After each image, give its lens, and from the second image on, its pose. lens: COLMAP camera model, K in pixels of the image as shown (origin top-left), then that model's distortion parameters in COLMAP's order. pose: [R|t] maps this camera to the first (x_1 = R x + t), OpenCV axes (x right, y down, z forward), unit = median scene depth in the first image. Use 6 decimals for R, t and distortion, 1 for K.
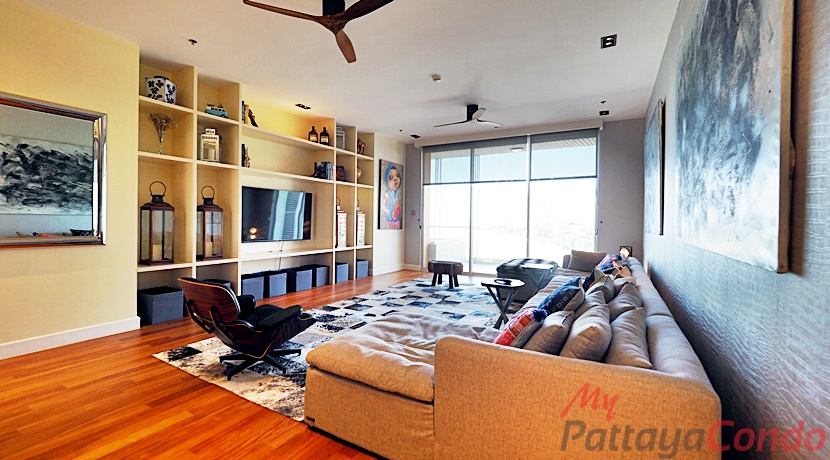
lens RADIAL K [[349.9, 0, 403.7], [0, 349.9, 225.7], [0, 0, 1]] dist [-0.000152, 0.000072]
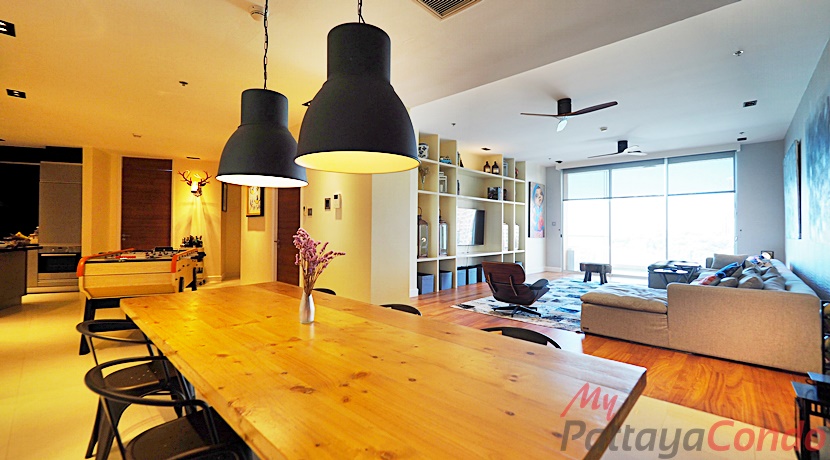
lens RADIAL K [[349.4, 0, 404.8], [0, 349.4, 226.7], [0, 0, 1]] dist [-0.009158, 0.000605]
pose [[0.972347, -0.008995, -0.233368, -0.252611], [0.002618, 0.999615, -0.027621, 0.006233], [0.233527, 0.026246, 0.971996, -0.379419]]
